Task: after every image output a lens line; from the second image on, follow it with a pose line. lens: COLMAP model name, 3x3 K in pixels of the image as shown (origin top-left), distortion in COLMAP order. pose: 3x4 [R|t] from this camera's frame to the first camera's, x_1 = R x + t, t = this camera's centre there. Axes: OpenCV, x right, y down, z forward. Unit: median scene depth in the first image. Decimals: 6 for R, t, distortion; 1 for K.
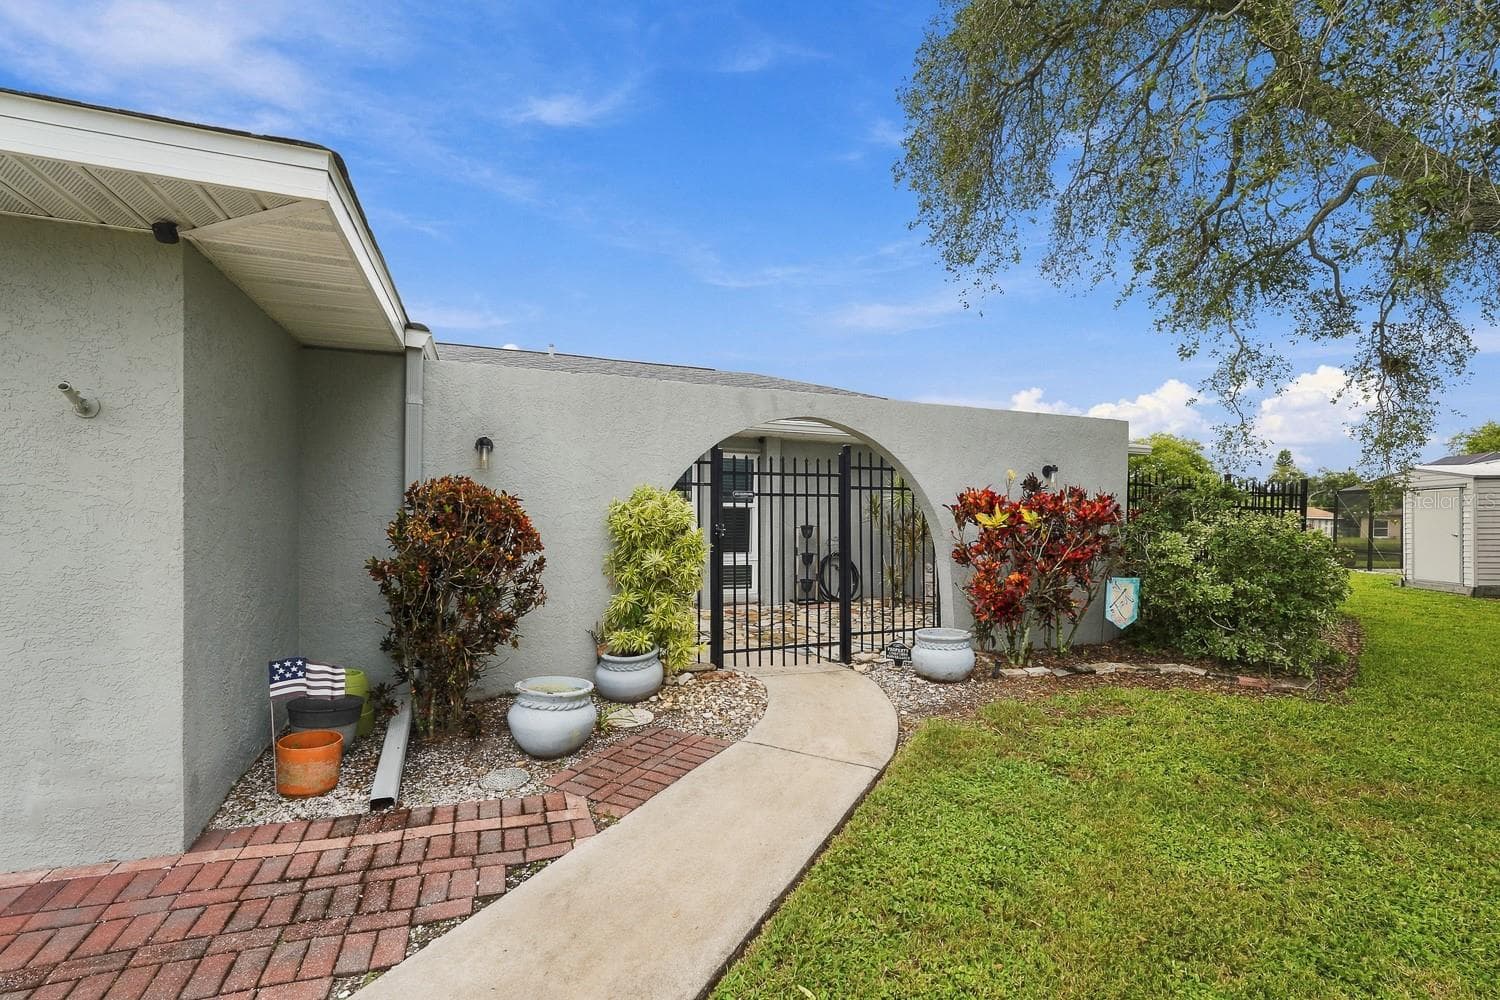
lens RADIAL K [[686.9, 0, 757.8], [0, 686.9, 519.1], [0, 0, 1]] dist [-0.010075, 0.003448]
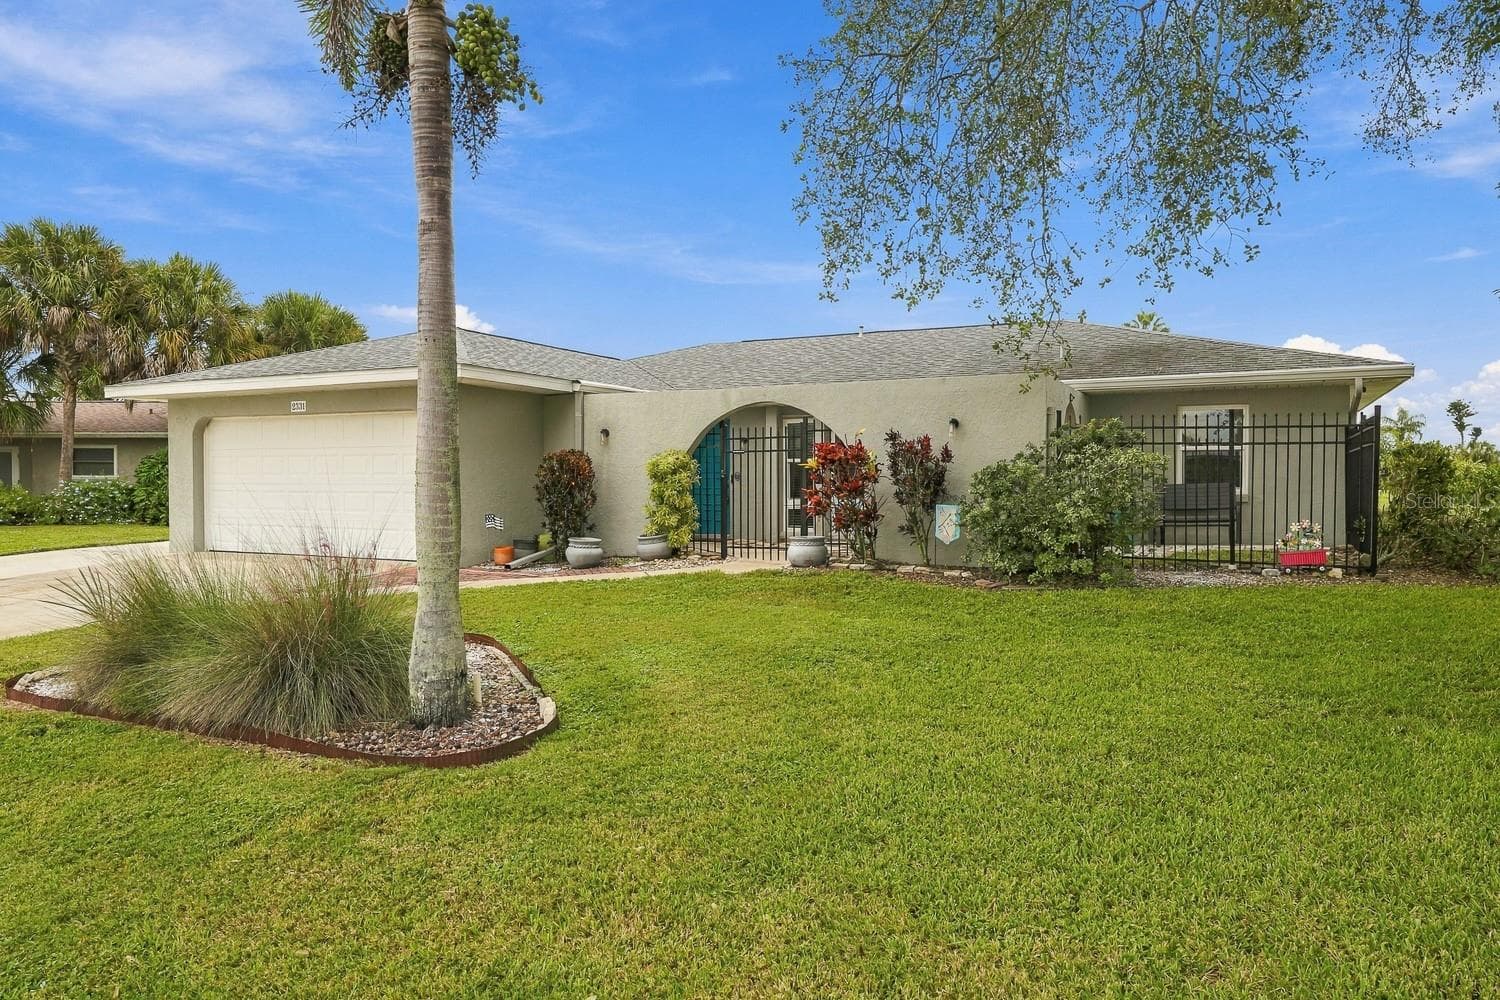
lens RADIAL K [[968.3, 0, 758.4], [0, 968.3, 533.7], [0, 0, 1]] dist [0.028139, -0.010072]
pose [[0.685413, 0.023214, -0.727785, 1.751370], [0.005196, 0.999310, 0.036768, 0.076600], [0.728136, -0.028983, 0.684820, -0.568186]]
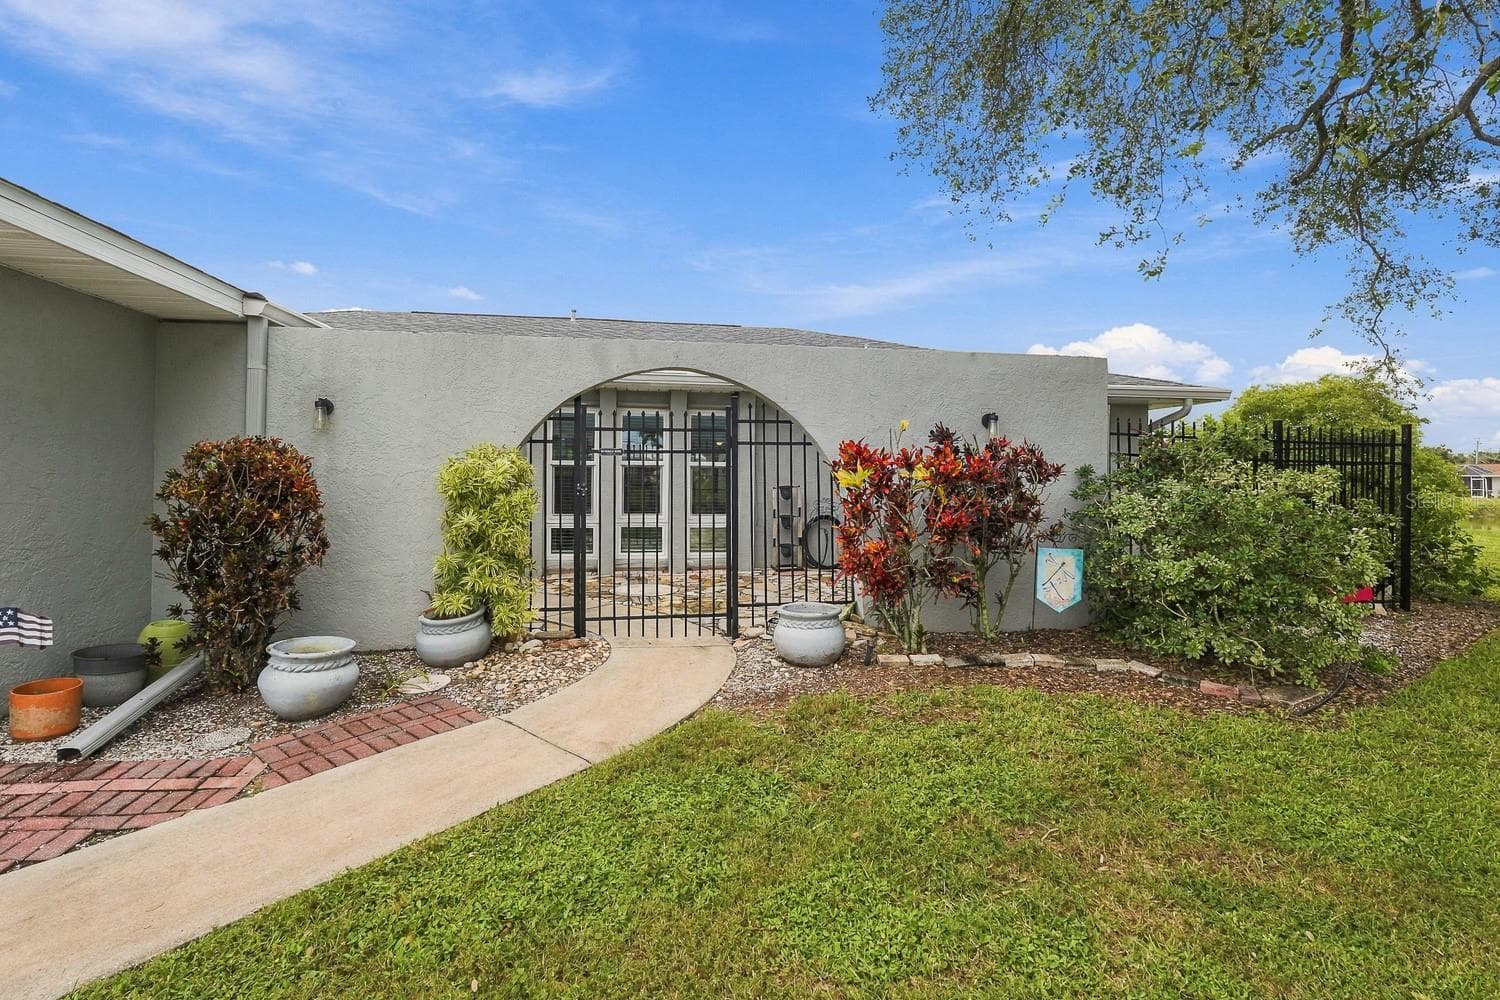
lens RADIAL K [[686.9, 0, 727.3], [0, 686.9, 465.4], [0, 0, 1]] dist [-0.010075, 0.003448]
pose [[0.972157, -0.007866, -0.234198, 0.369227], [0.002636, 0.999740, -0.022635, 0.004576], [0.234316, 0.021388, 0.971925, 0.126609]]
